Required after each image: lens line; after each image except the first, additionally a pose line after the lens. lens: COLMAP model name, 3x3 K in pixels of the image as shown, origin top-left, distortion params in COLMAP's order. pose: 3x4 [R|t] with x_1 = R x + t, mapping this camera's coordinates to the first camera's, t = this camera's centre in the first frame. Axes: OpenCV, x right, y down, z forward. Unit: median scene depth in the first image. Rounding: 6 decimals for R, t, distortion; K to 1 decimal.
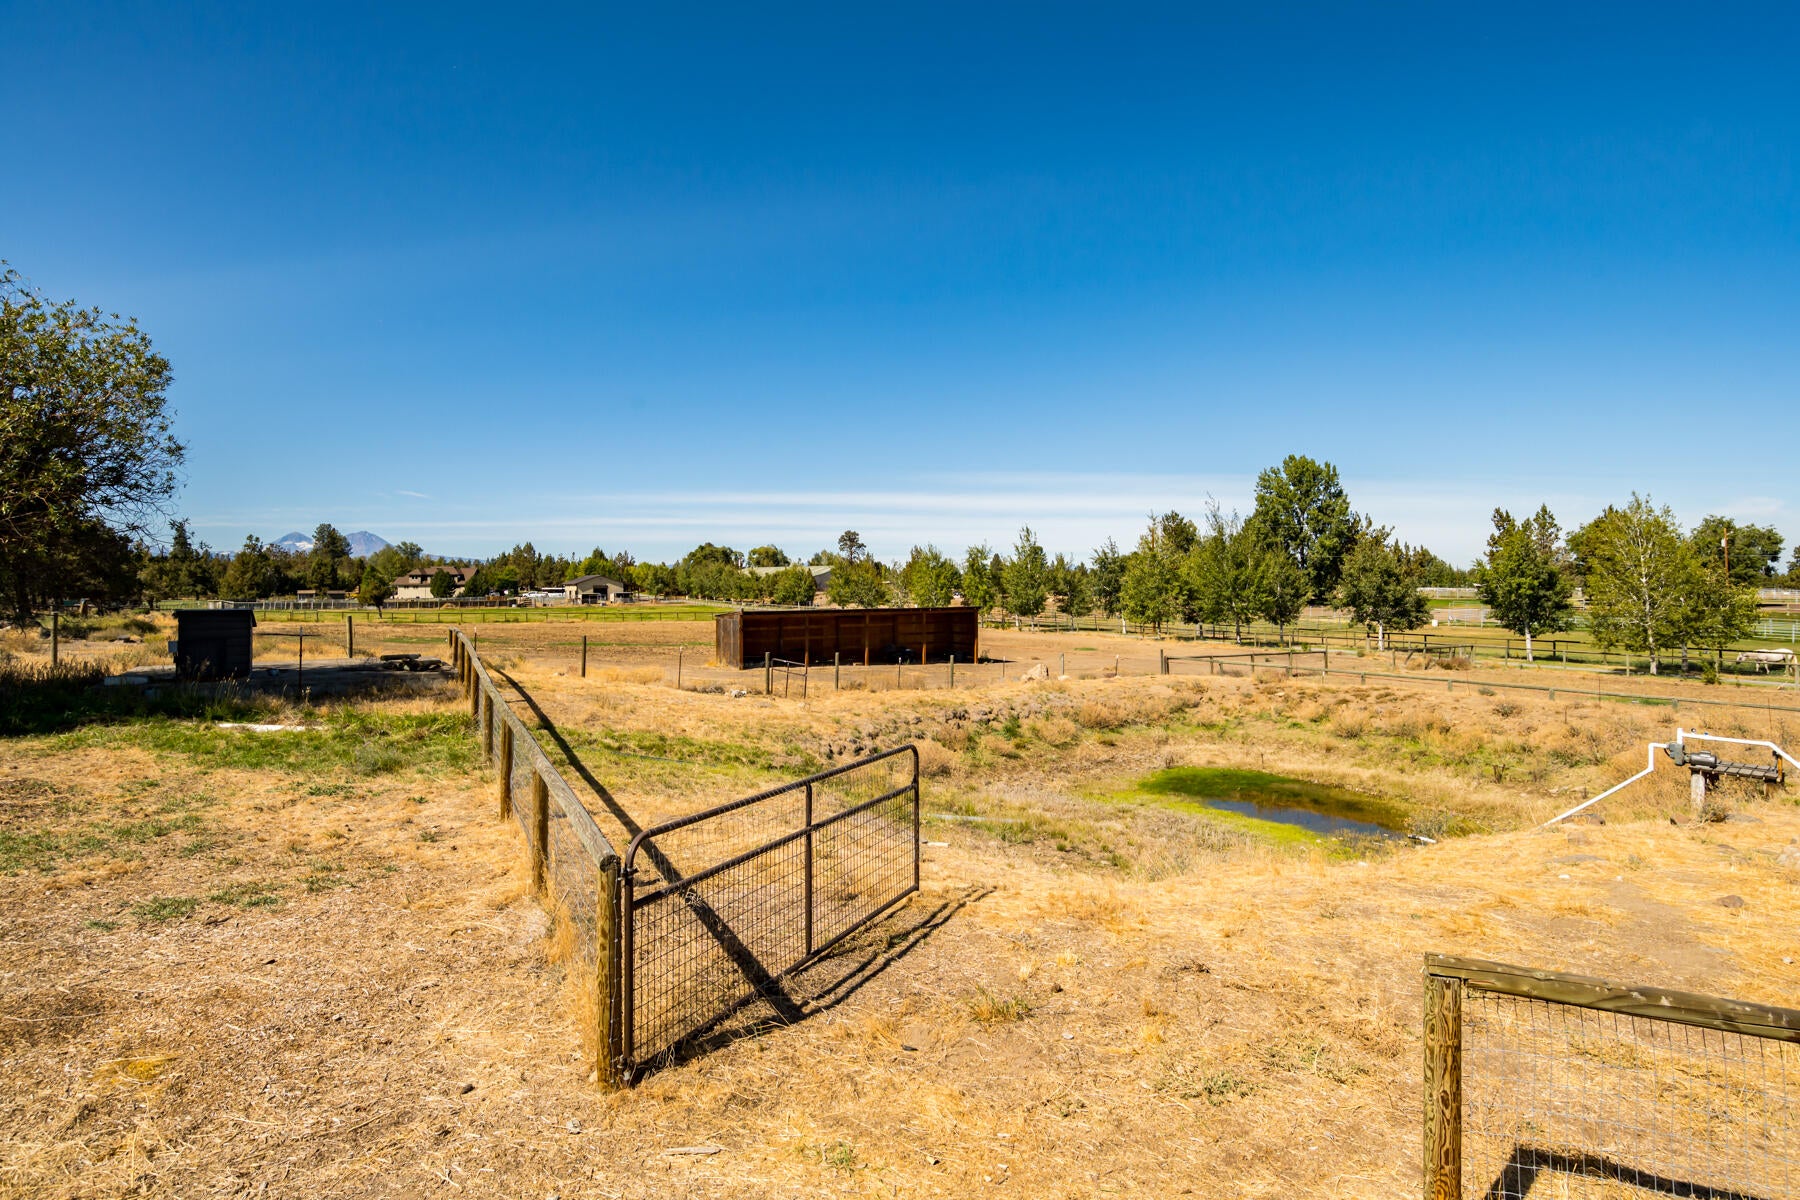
lens RADIAL K [[906.1, 0, 896.1], [0, 906.1, 581.7], [0, 0, 1]] dist [-0.010254, -0.001370]
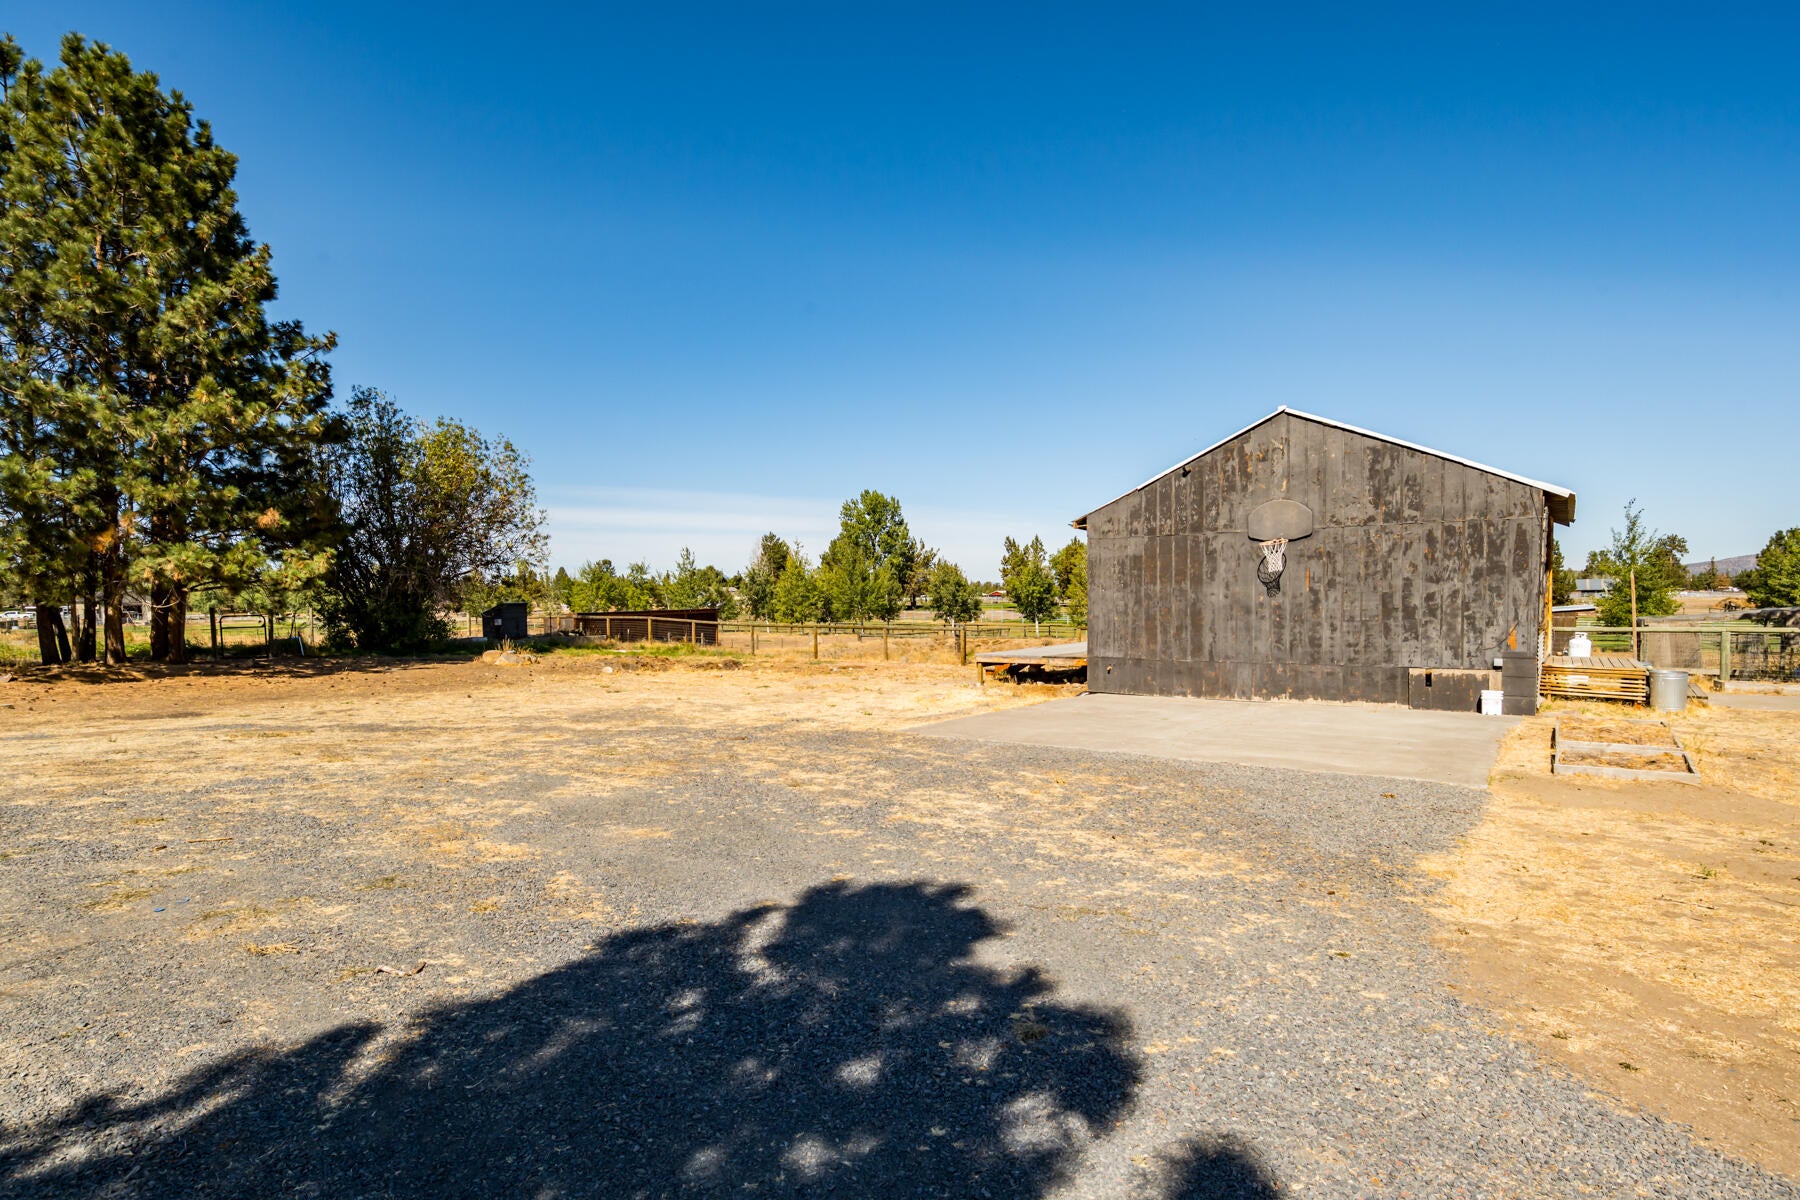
lens RADIAL K [[906.1, 0, 900.4], [0, 906.1, 595.8], [0, 0, 1]] dist [-0.010254, -0.001370]
pose [[0.886911, -0.007292, 0.461883, -0.097096], [0.007026, 0.999973, 0.002296, 0.002133], [-0.461887, 0.001209, 0.886938, -0.120116]]
